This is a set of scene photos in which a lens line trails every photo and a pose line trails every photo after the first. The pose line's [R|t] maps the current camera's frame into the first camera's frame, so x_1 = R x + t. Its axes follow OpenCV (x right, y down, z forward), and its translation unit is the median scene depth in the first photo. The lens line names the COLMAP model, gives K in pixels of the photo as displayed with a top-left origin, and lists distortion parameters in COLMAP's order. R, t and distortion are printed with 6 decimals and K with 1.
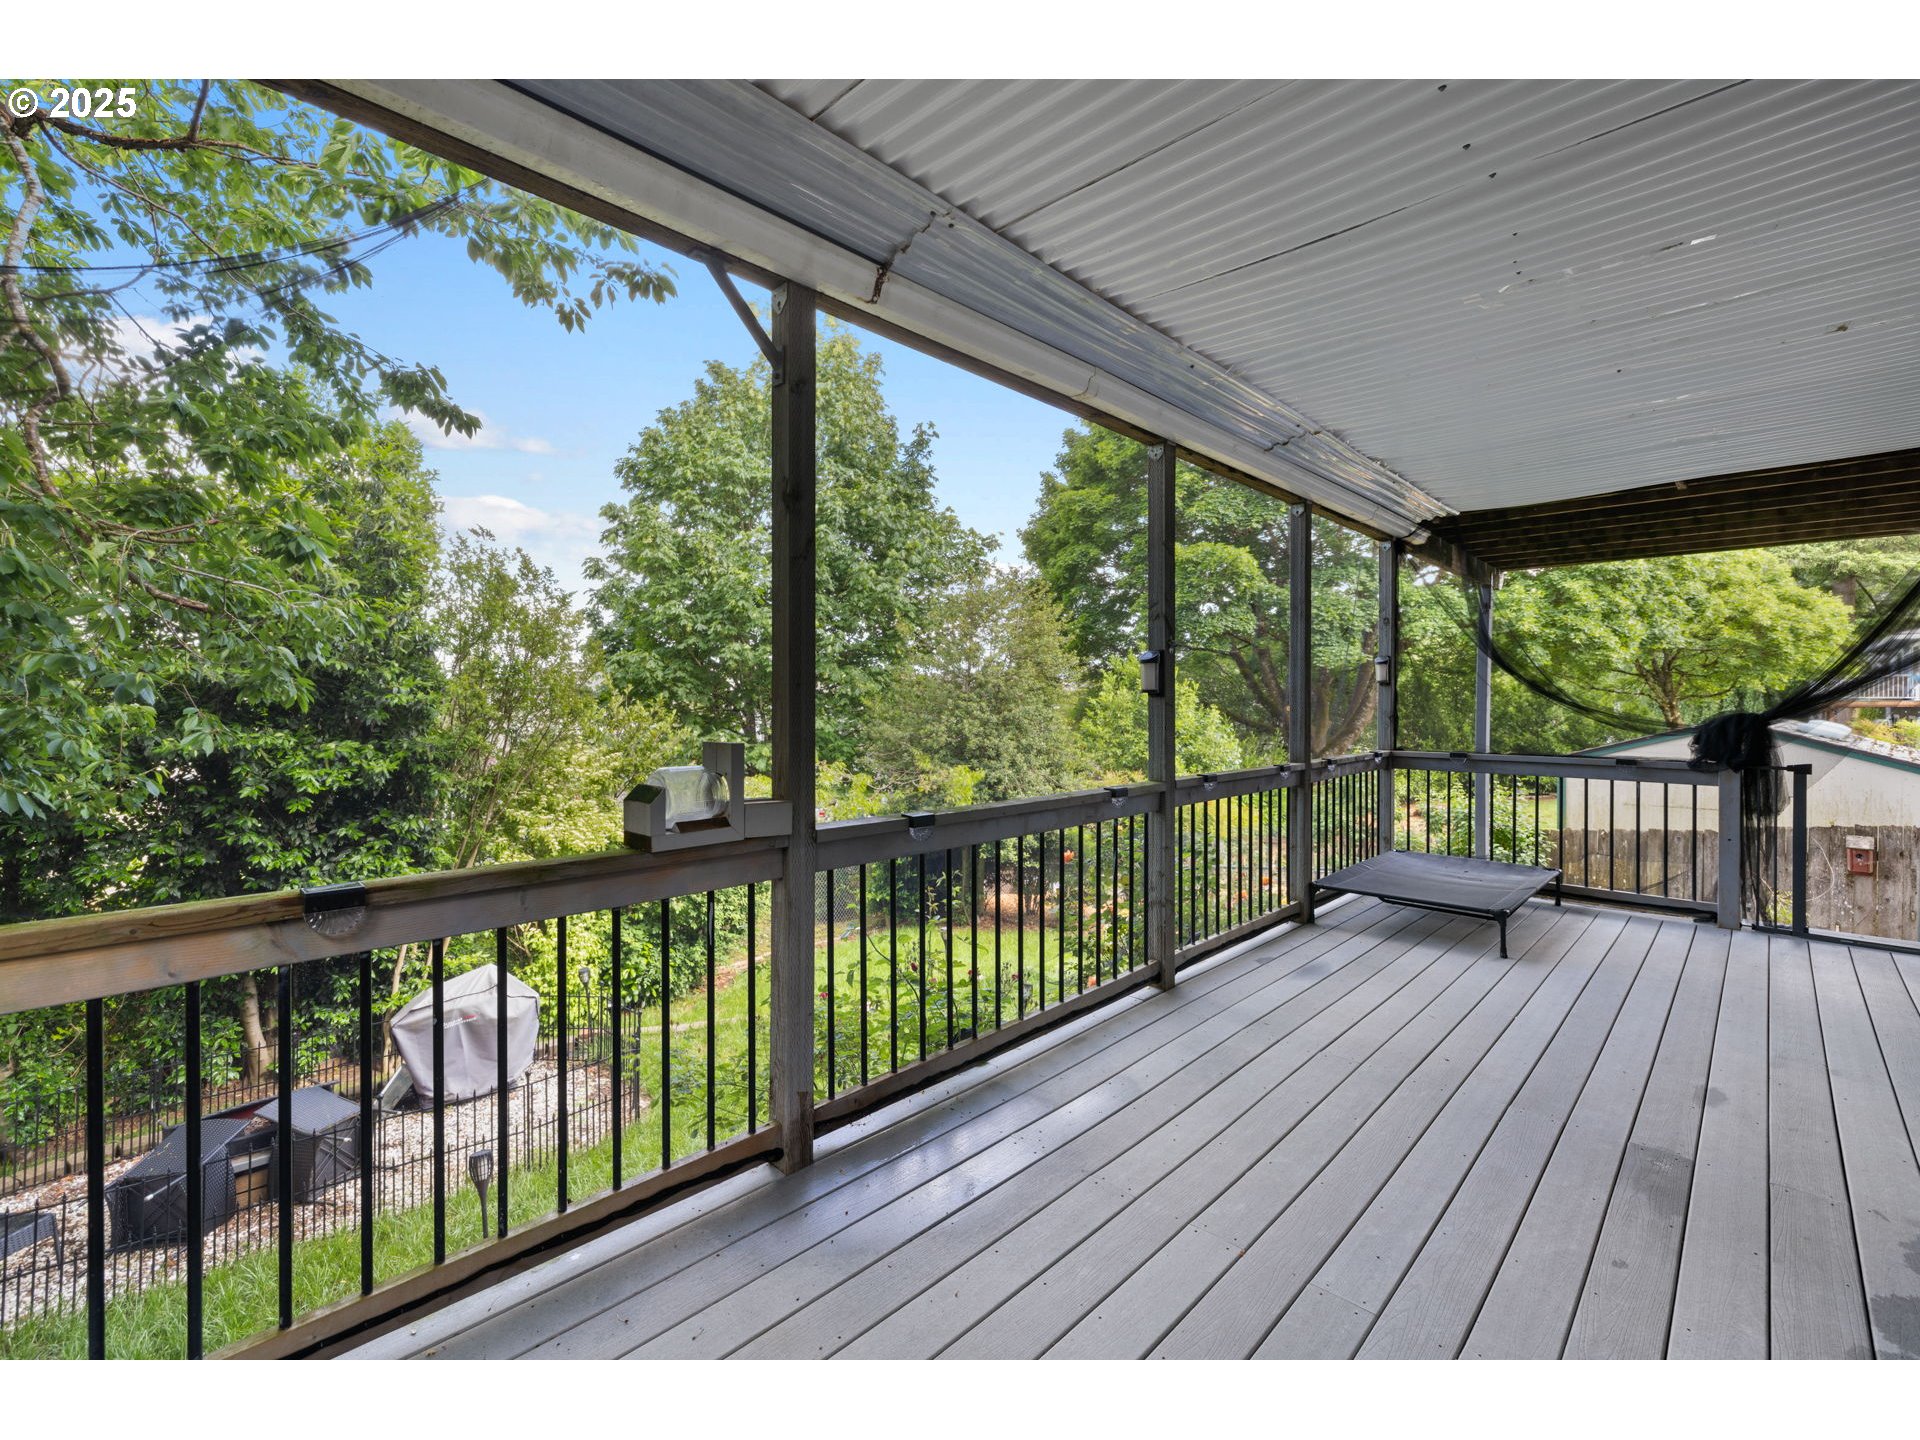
lens RADIAL K [[821.2, 0, 946.3], [0, 821.2, 705.0], [0, 0, 1]] dist [0.000889, 0.000467]
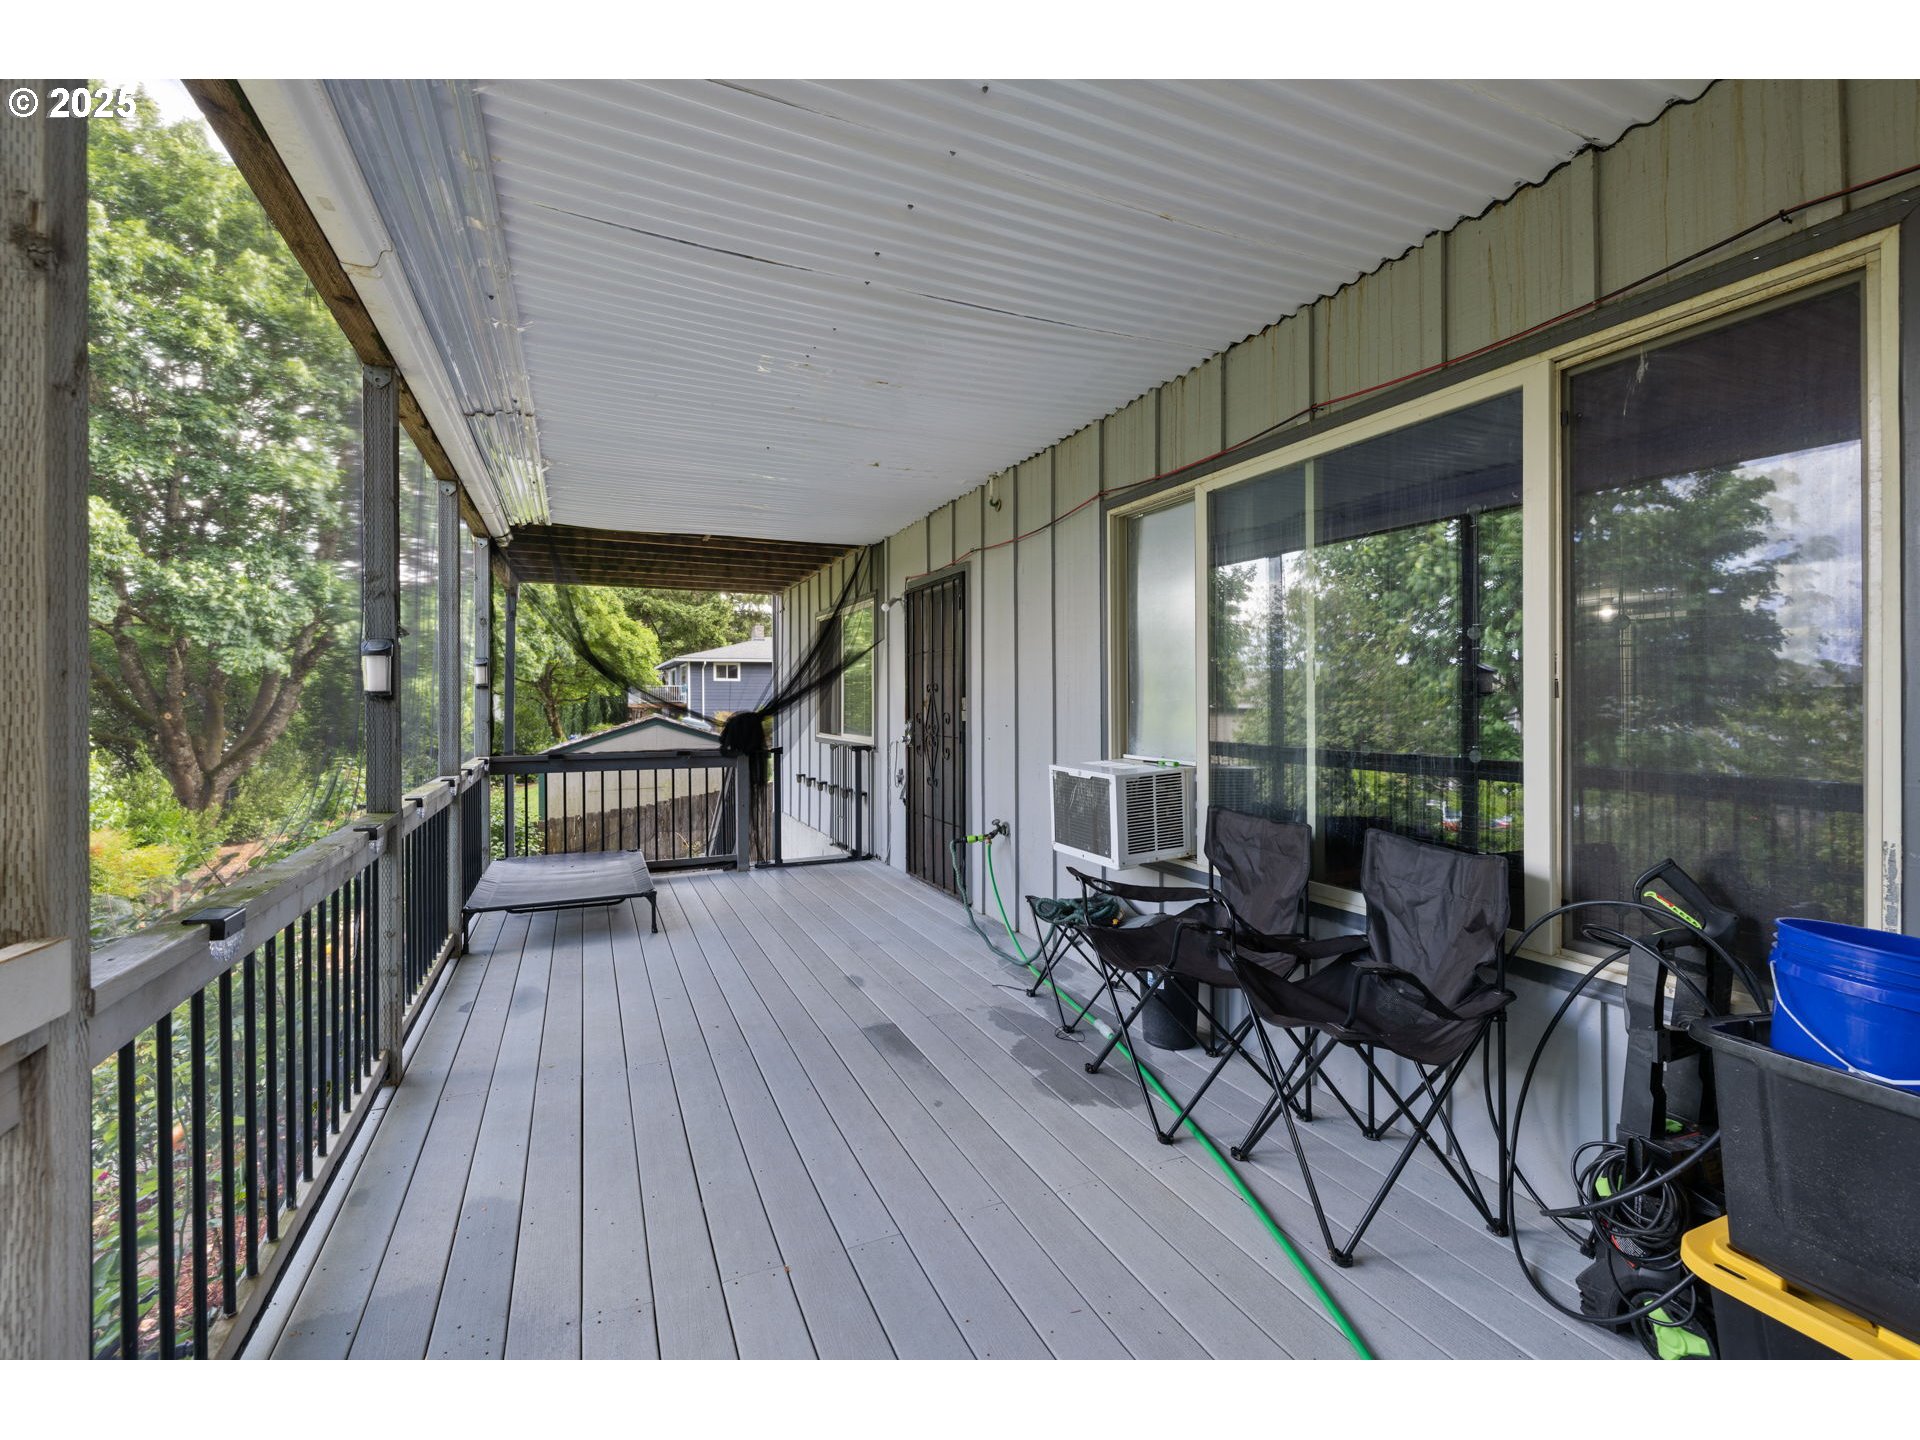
lens RADIAL K [[821.2, 0, 946.3], [0, 821.2, 705.0], [0, 0, 1]] dist [0.000889, 0.000467]
pose [[0.377259, -0.008215, 0.926072, -0.228976], [0.013597, 0.999902, 0.003331, -0.002961], [-0.926008, 0.011335, 0.377333, 0.217398]]
